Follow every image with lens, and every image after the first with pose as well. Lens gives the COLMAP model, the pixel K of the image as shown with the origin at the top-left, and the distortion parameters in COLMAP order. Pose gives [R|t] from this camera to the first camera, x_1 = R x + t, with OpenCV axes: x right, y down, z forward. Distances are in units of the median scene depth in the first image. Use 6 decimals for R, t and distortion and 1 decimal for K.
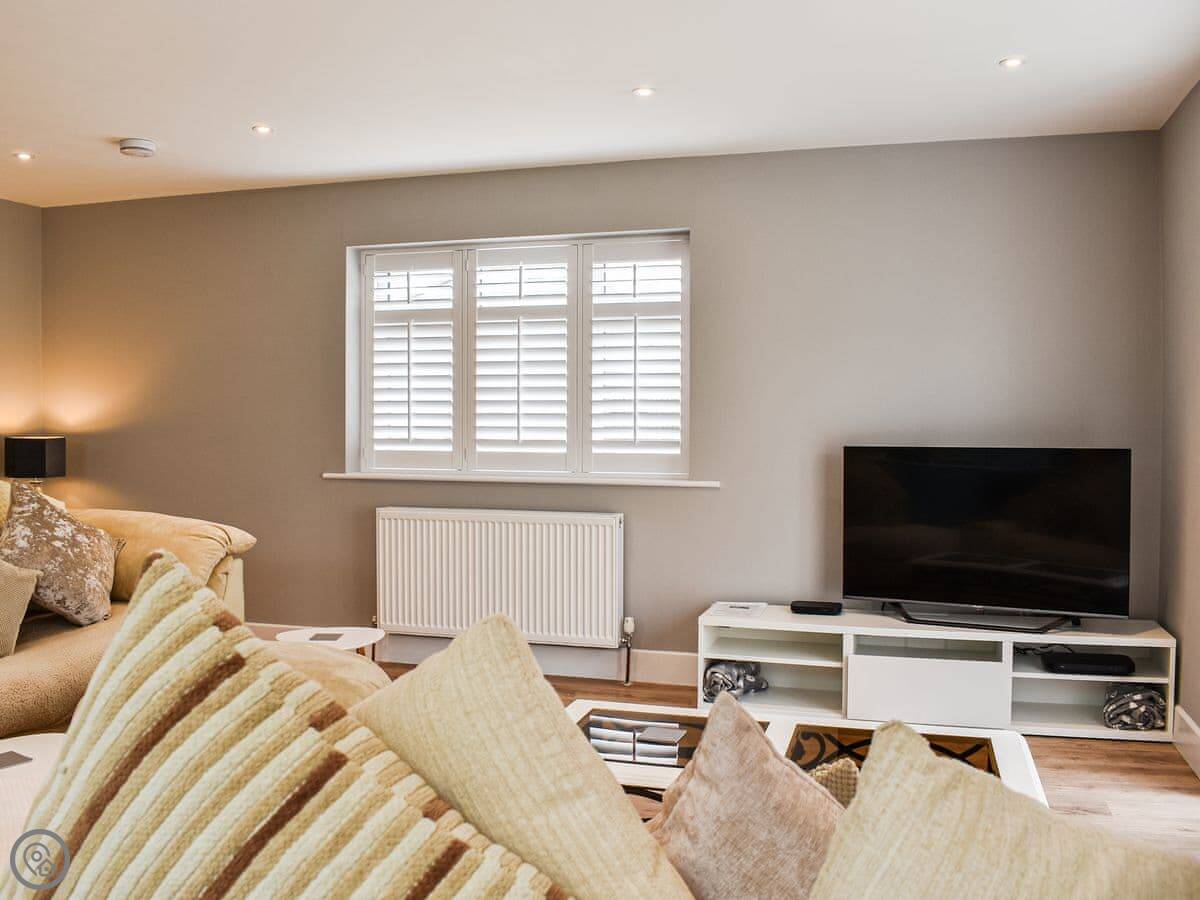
lens RADIAL K [[1147.9, 0, 603.6], [0, 1147.9, 447.8], [0, 0, 1]] dist [-0.098956, 0.000000]
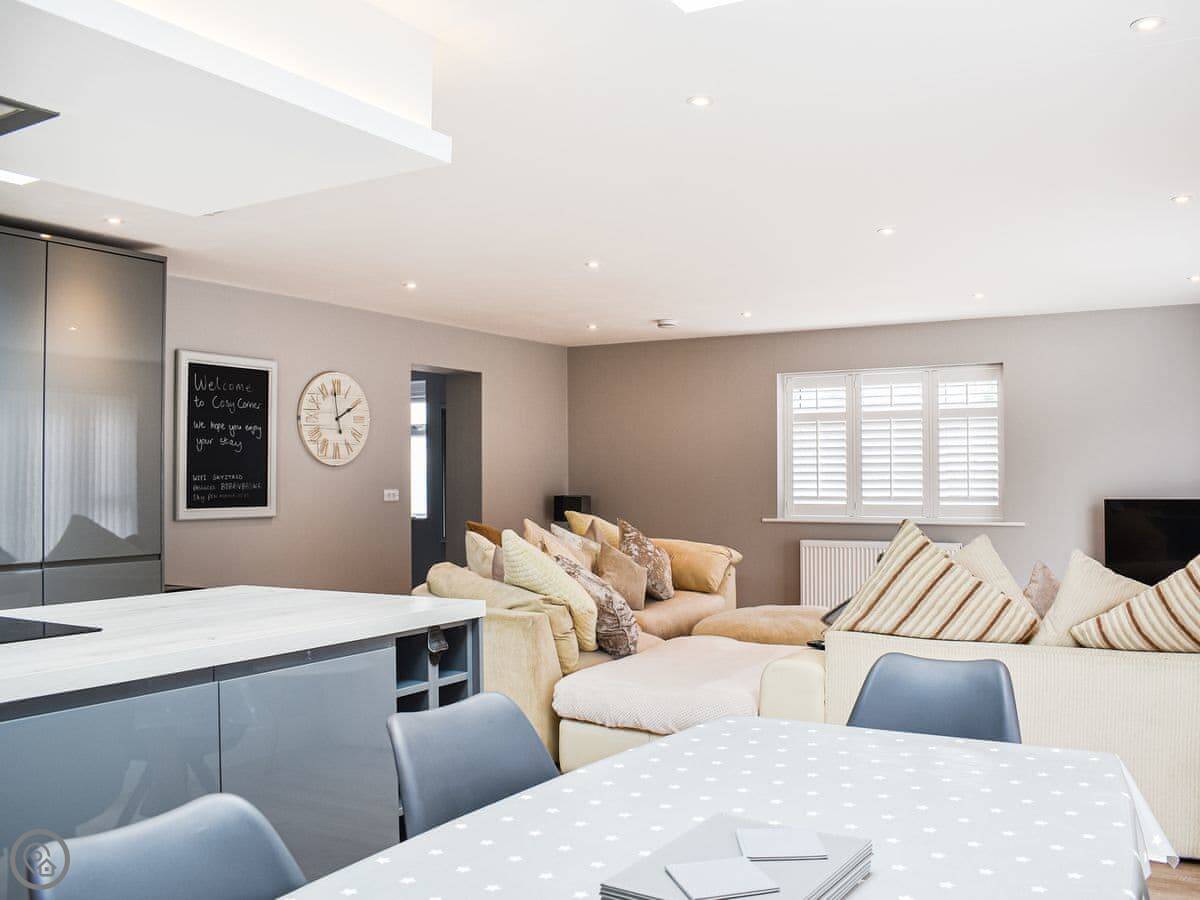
lens RADIAL K [[1147.9, 0, 645.3], [0, 1147.9, 442.3], [0, 0, 1]] dist [-0.098956, 0.000000]
pose [[0.977827, -0.011744, -0.209084, -0.076116], [-0.000210, 0.998371, -0.057059, 0.007882], [0.209414, 0.055838, 0.976232, -0.594718]]
